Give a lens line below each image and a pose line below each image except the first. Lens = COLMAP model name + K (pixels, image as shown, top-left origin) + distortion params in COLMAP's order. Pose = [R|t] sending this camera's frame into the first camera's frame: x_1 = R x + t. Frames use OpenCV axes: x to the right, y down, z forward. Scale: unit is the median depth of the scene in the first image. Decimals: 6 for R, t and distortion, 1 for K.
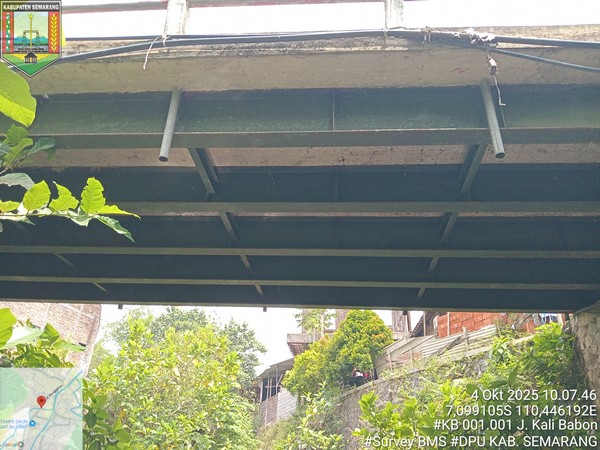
lens RADIAL K [[445.7, 0, 297.4], [0, 445.7, 224.7], [0, 0, 1]] dist [-0.006299, -0.001963]
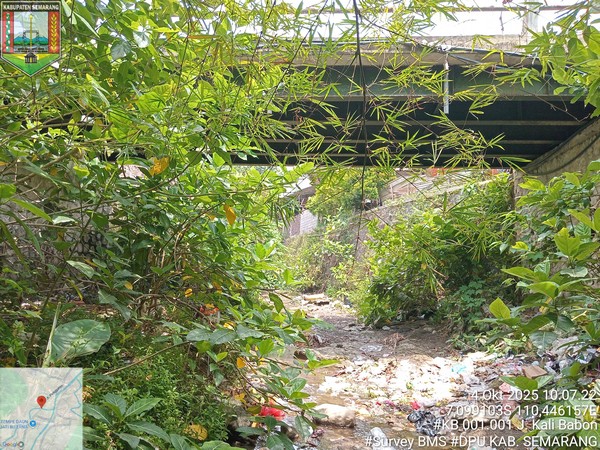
lens RADIAL K [[445.7, 0, 301.2], [0, 445.7, 225.6], [0, 0, 1]] dist [-0.006299, -0.001963]
pose [[0.999806, -0.009461, -0.017264, -0.036107], [0.015451, 0.920569, 0.390273, -0.117255], [0.012200, -0.390464, 0.920537, -0.240853]]
